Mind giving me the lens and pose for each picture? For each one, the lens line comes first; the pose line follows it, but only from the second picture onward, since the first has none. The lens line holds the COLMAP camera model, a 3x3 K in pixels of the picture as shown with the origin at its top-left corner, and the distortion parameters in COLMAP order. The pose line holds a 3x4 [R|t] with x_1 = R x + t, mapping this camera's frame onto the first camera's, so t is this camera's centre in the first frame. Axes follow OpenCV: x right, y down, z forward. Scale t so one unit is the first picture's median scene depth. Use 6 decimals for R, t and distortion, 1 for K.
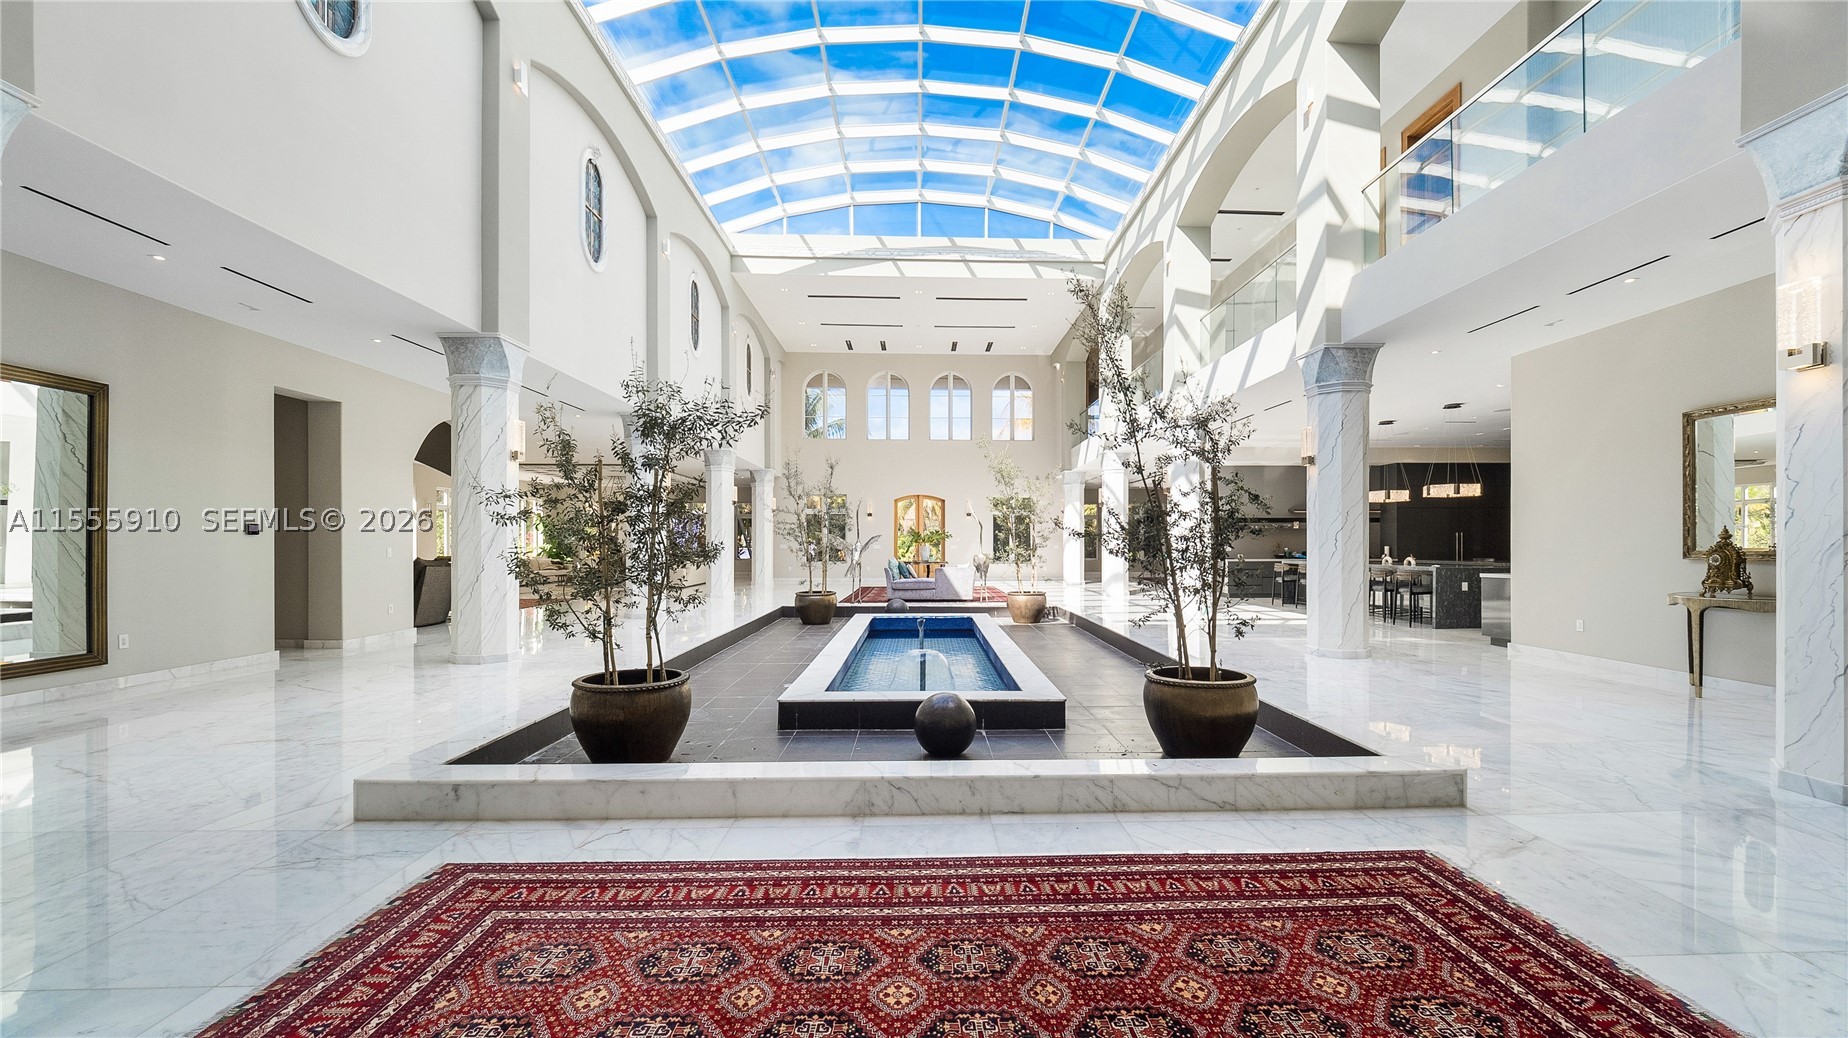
lens RADIAL K [[740.7, 0, 927.2], [0, 740.7, 533.2], [0, 0, 1]] dist [-0.009271, -0.000614]
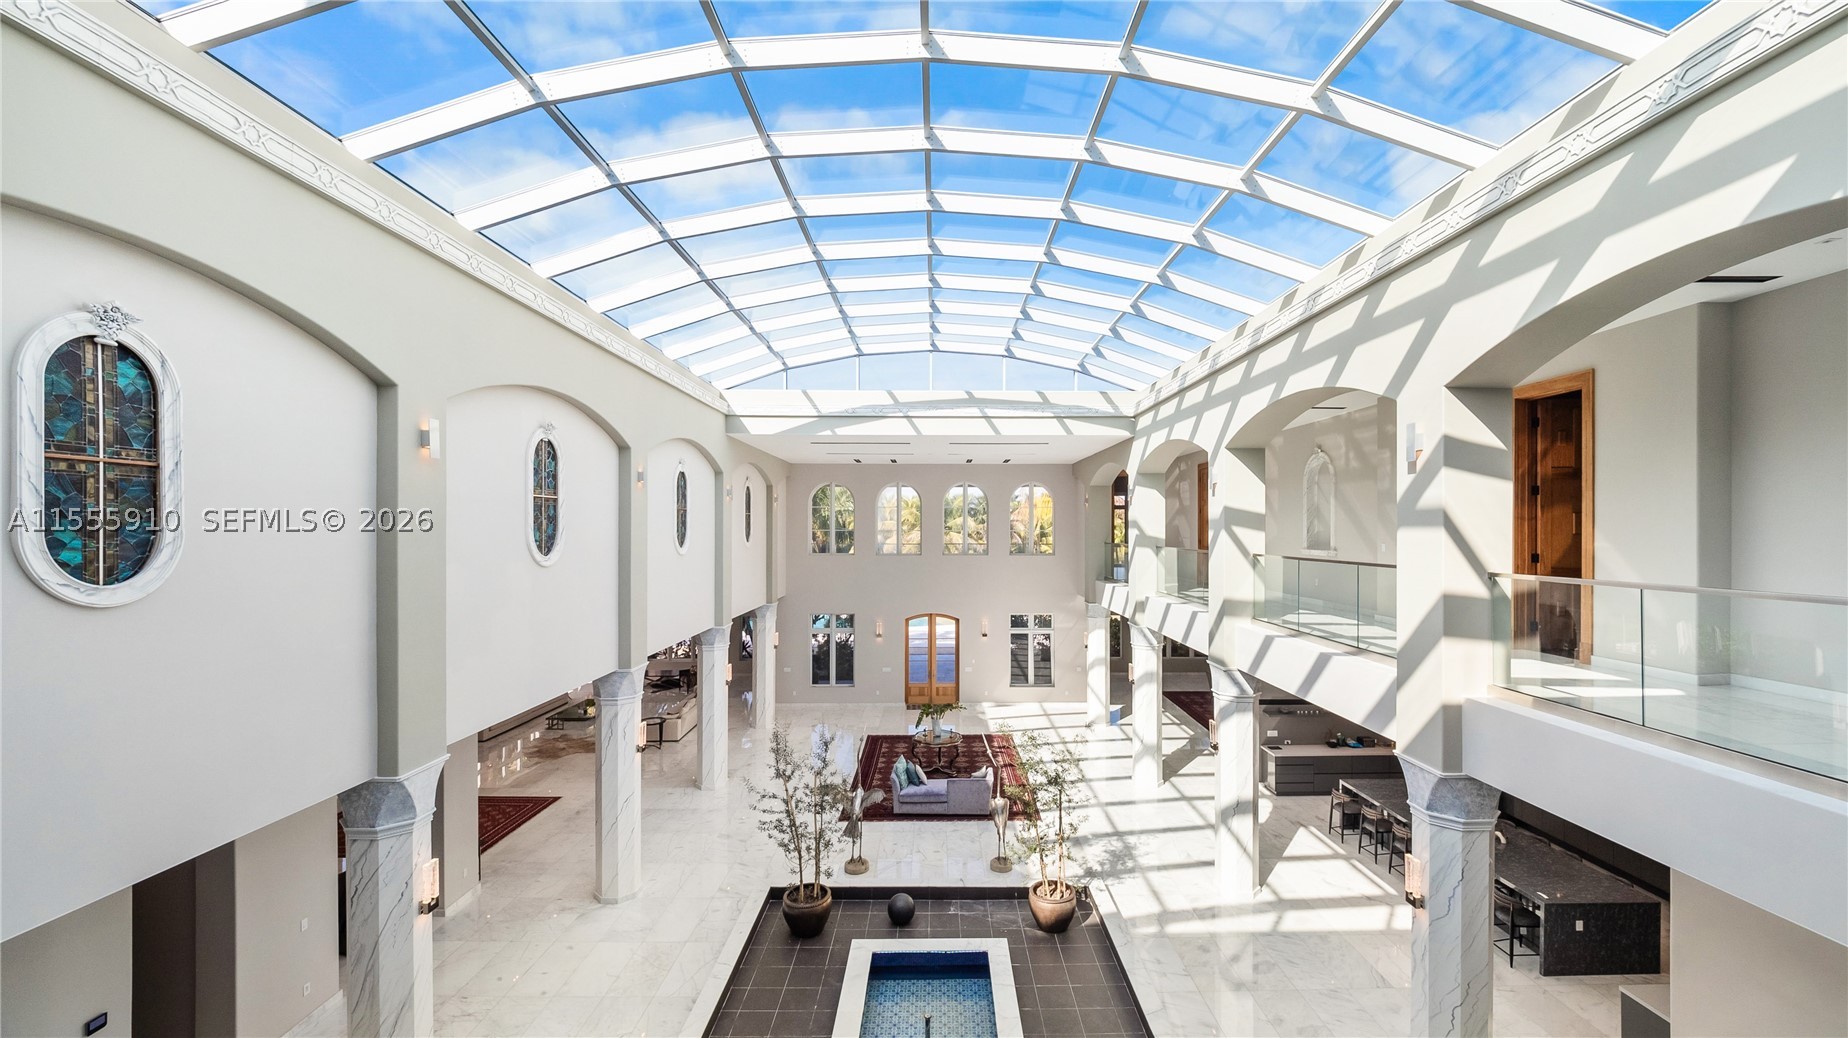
lens RADIAL K [[740.7, 0, 922.1], [0, 740.7, 537.0], [0, 0, 1]] dist [-0.009271, -0.000614]
pose [[0.999593, 0.001850, -0.028459, 0.006418], [-0.001866, 0.999998, -0.000548, -0.318075], [0.028458, 0.000601, 0.999595, 0.128625]]
